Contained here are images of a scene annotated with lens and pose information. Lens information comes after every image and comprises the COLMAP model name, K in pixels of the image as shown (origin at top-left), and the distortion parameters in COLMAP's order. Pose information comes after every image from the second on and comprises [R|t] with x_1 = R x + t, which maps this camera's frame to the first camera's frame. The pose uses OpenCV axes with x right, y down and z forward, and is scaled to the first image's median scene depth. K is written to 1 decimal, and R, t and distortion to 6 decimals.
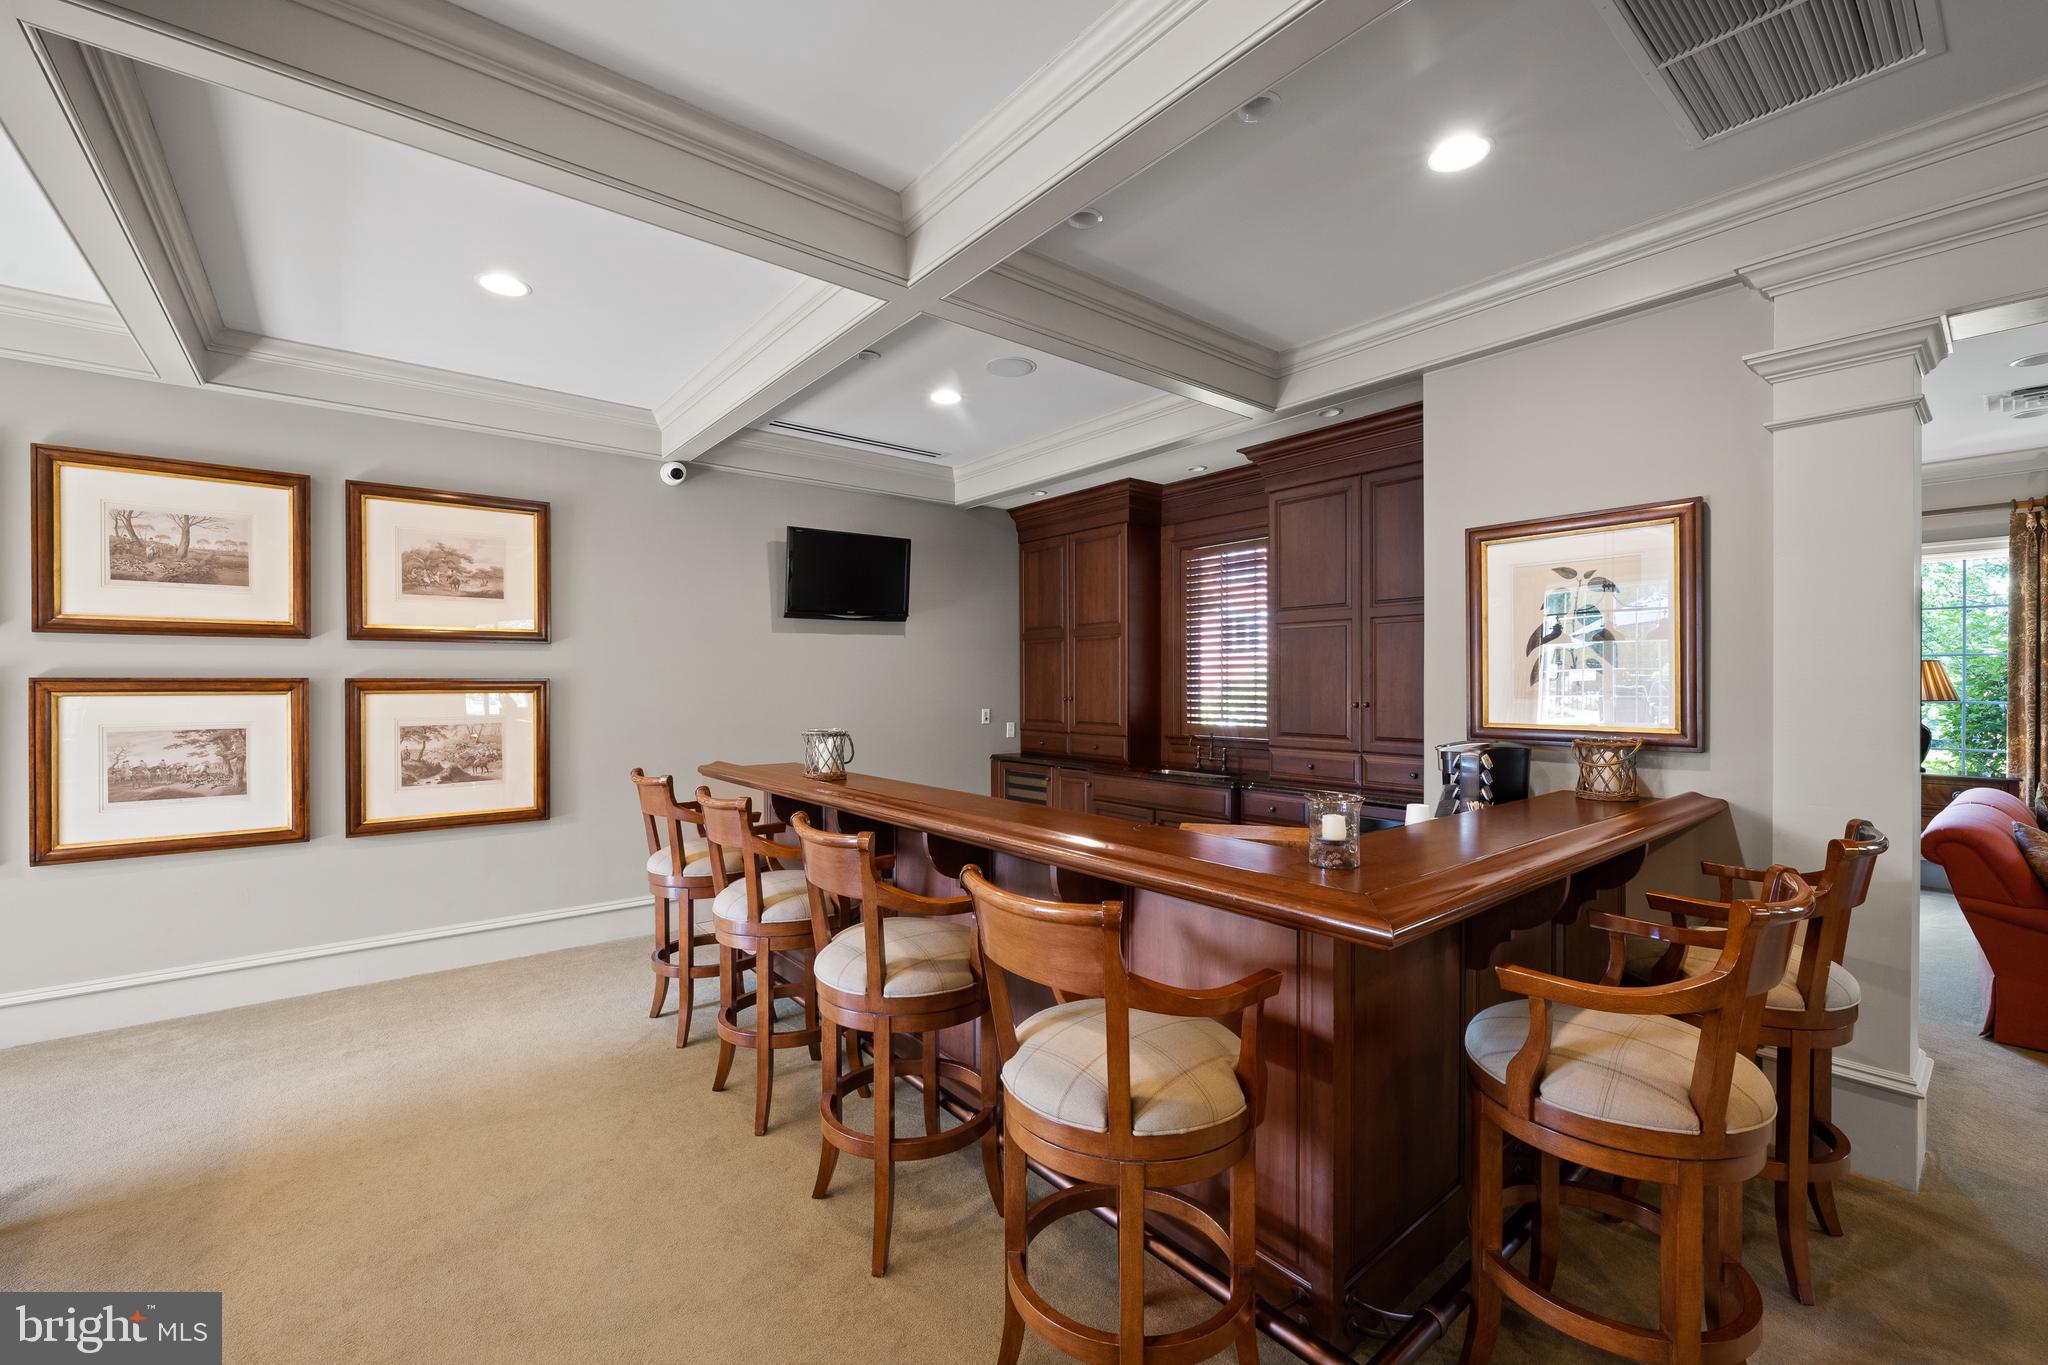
lens RADIAL K [[831.2, 0, 1032.7], [0, 831.2, 683.6], [0, 0, 1]] dist [-0.002981, -0.000184]
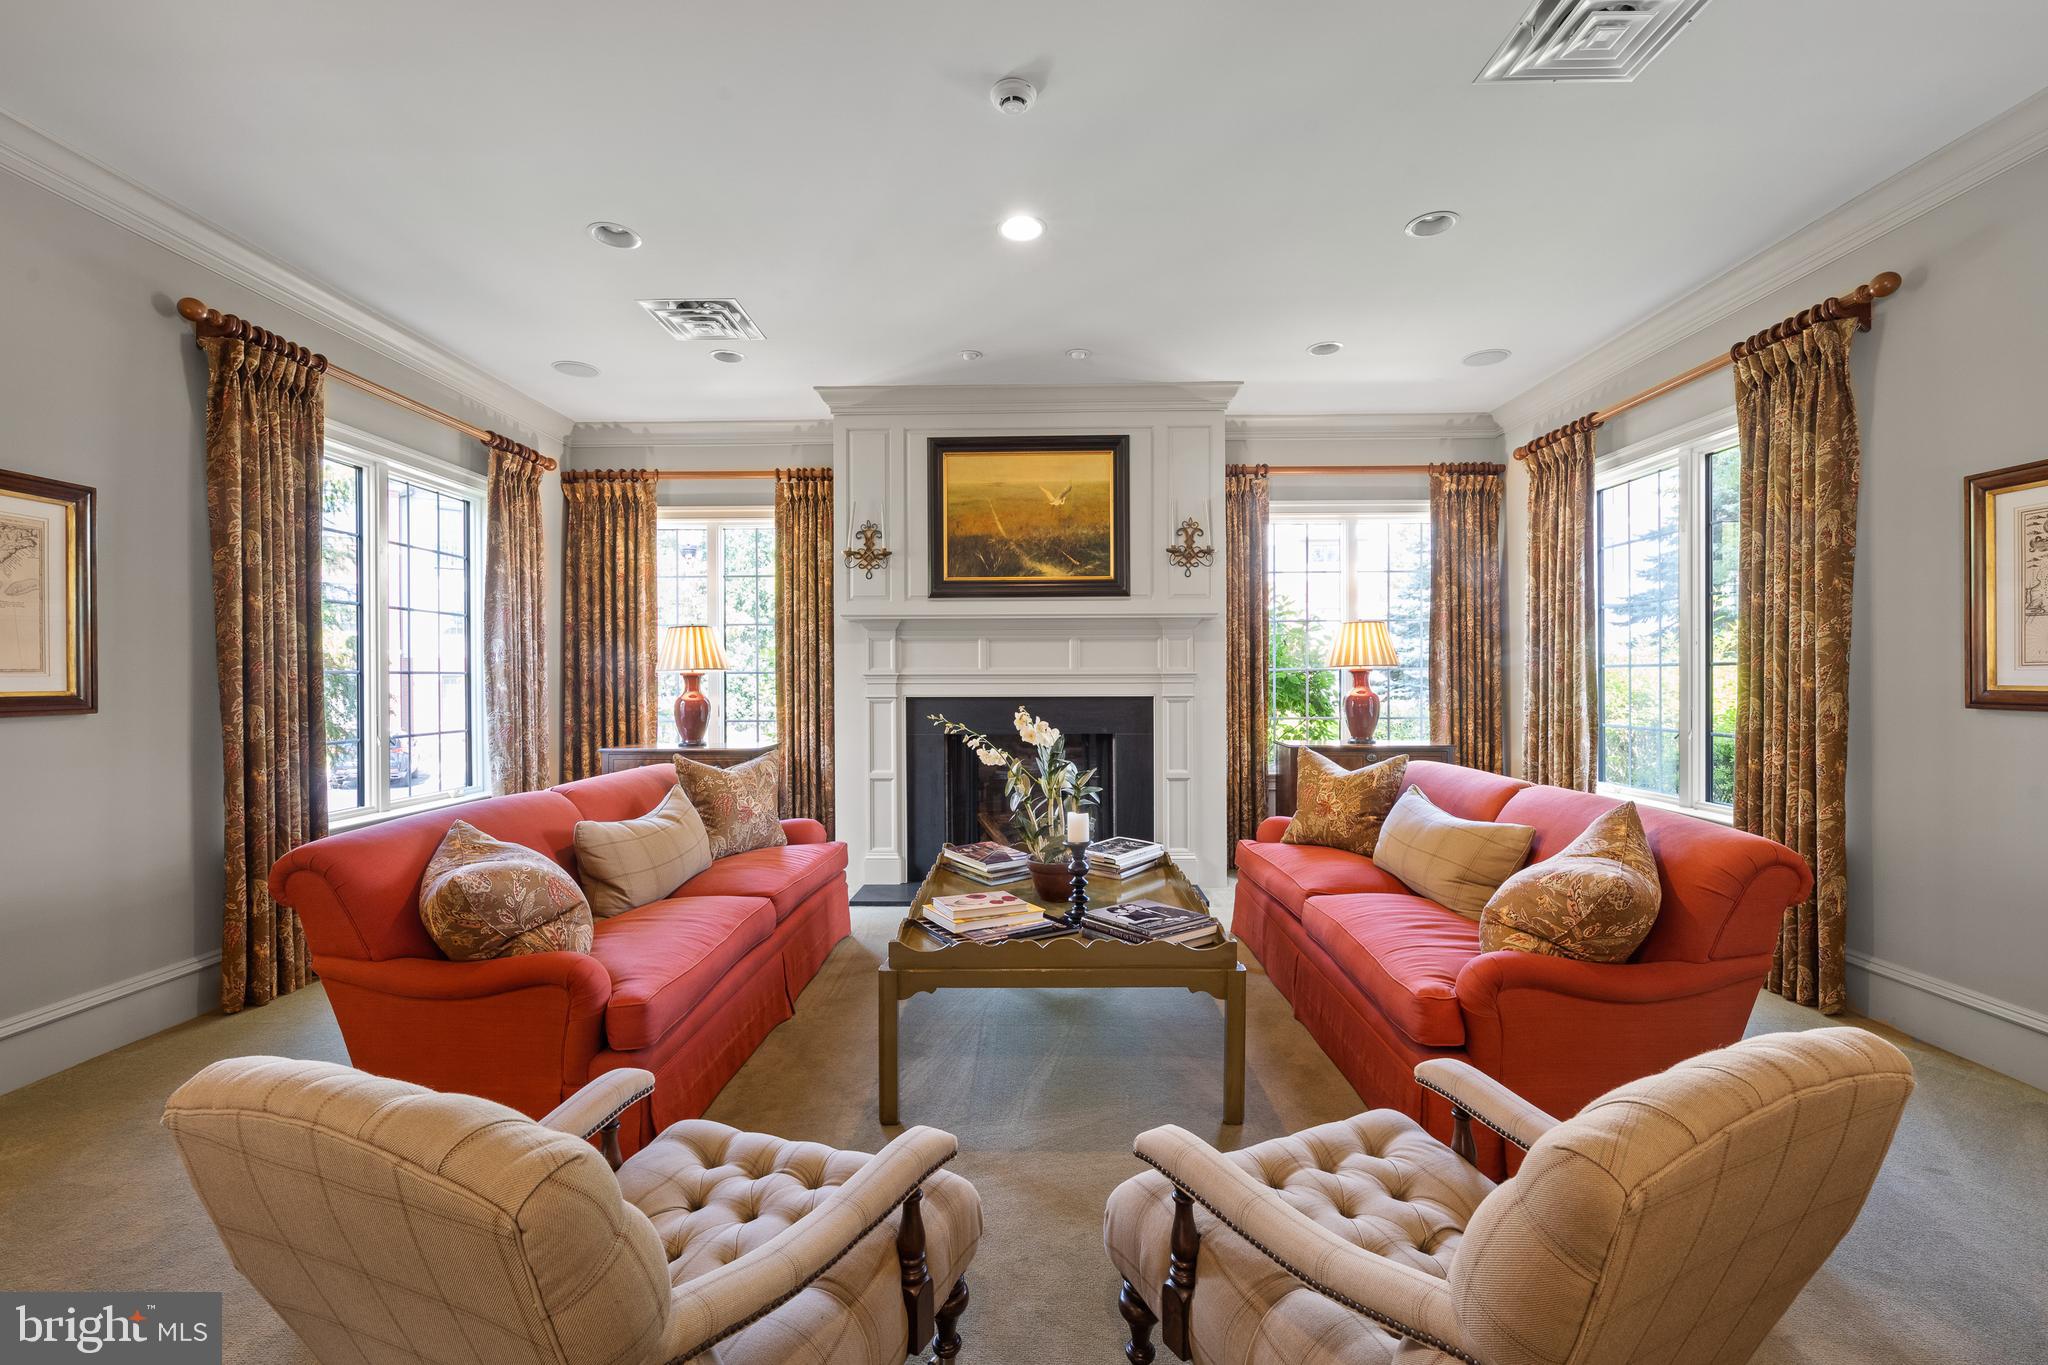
lens RADIAL K [[830.3, 0, 1020.0], [0, 830.3, 674.7], [0, 0, 1]] dist [0.001267, 0.000117]
pose [[0.657926, -0.003473, 0.753075, 0.772025], [0.006597, 0.999978, -0.001153, 0.036537], [-0.753054, 0.005726, 0.657934, 0.148029]]
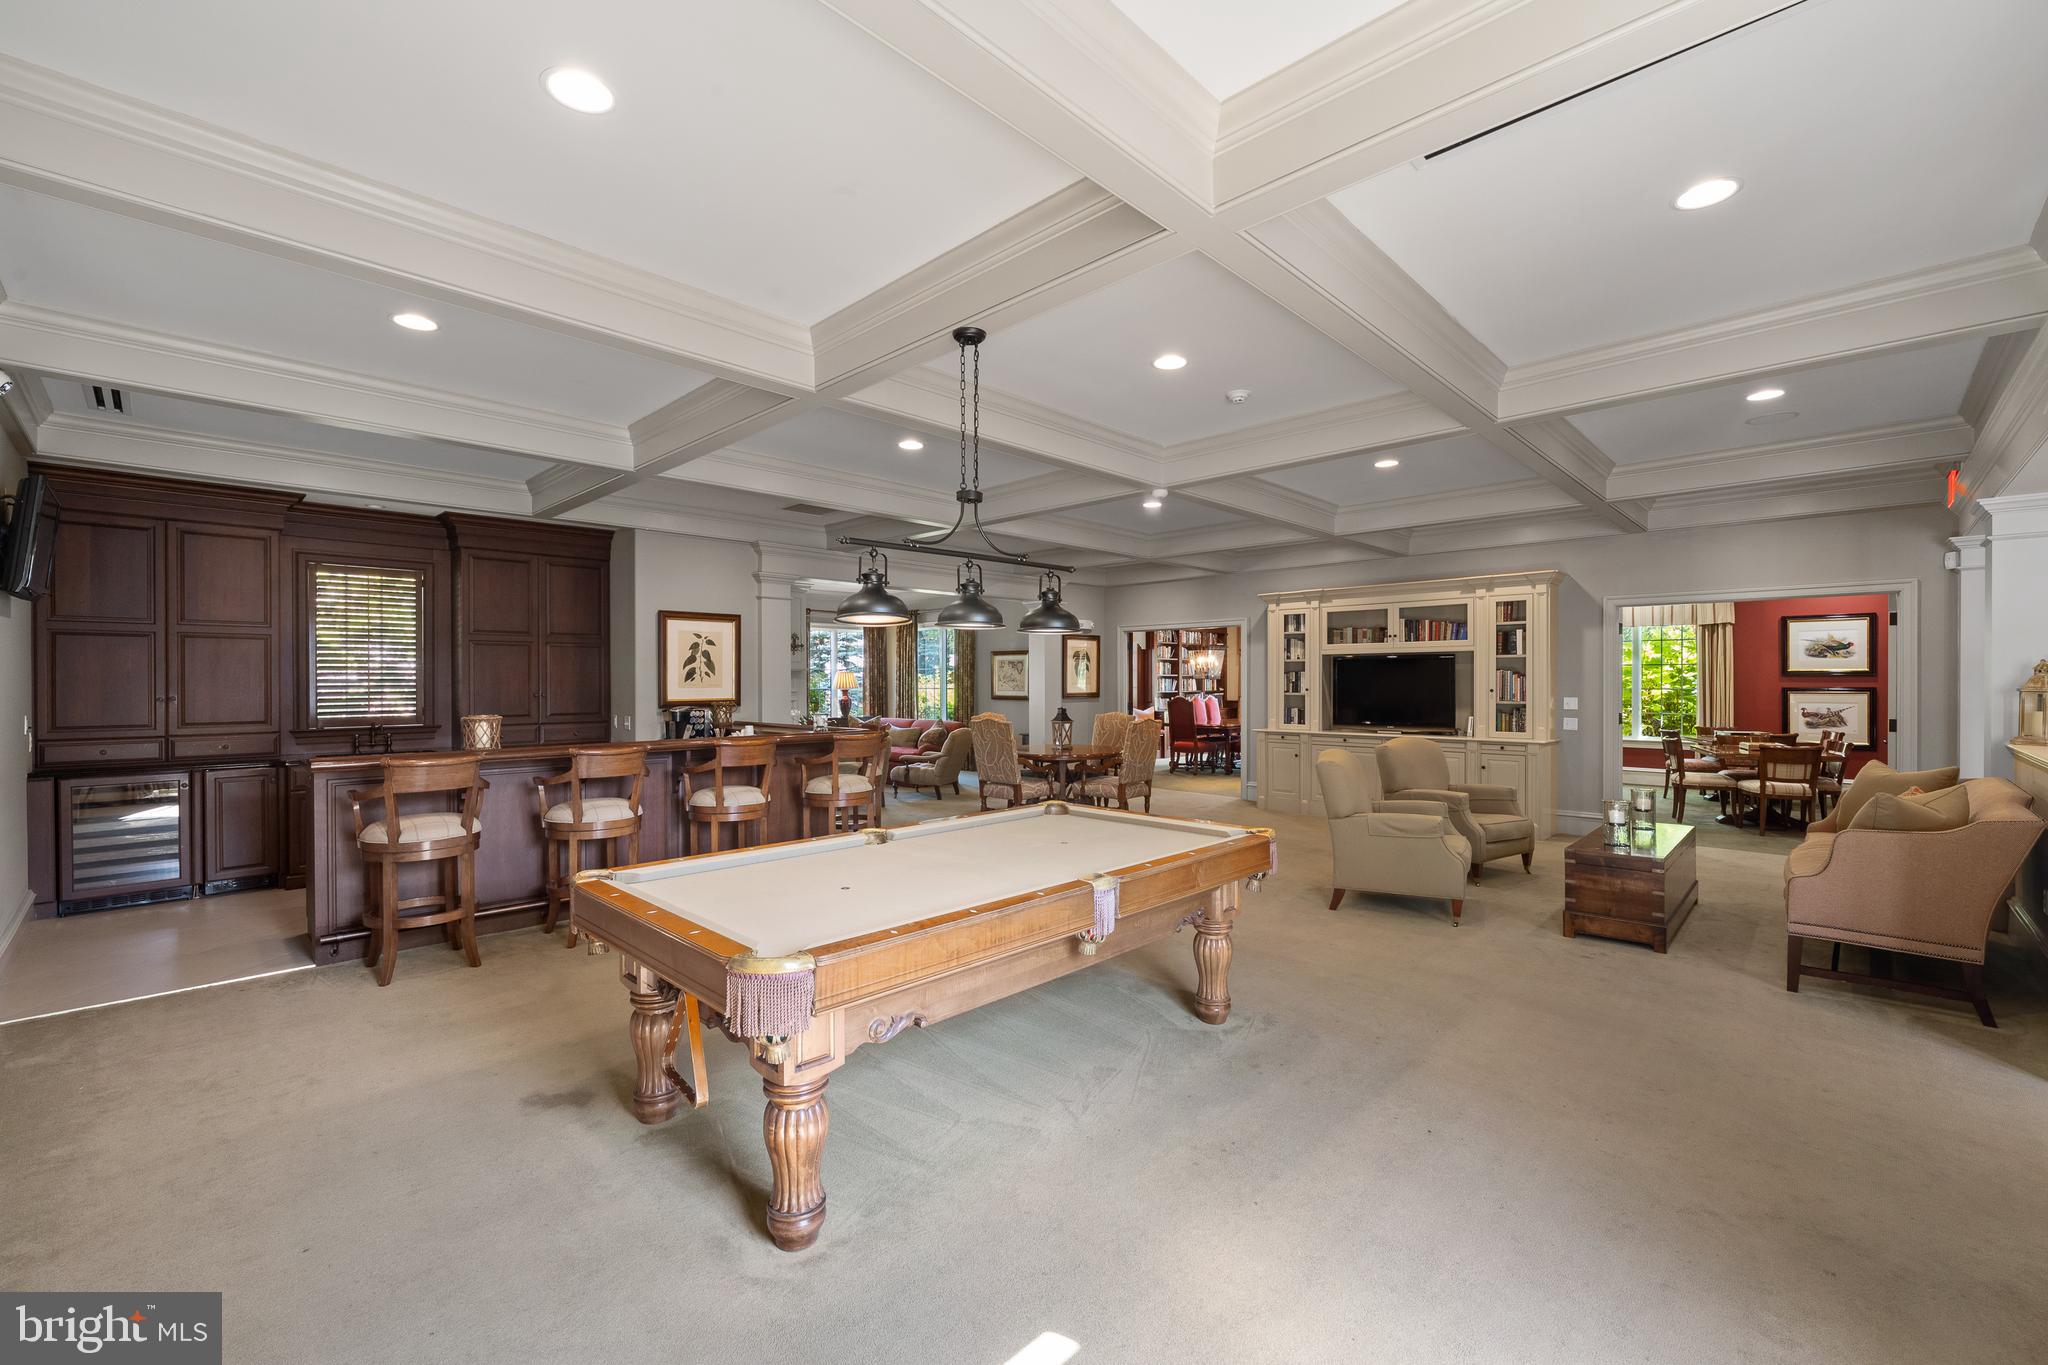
lens RADIAL K [[830.3, 0, 1026.7], [0, 830.3, 683.9], [0, 0, 1]] dist [0.001267, 0.000117]
pose [[-0.105513, -0.000625, 0.994418, -1.309671], [0.006597, 0.999977, 0.001329, 0.006599], [-0.994396, 0.006701, -0.105507, 0.211728]]
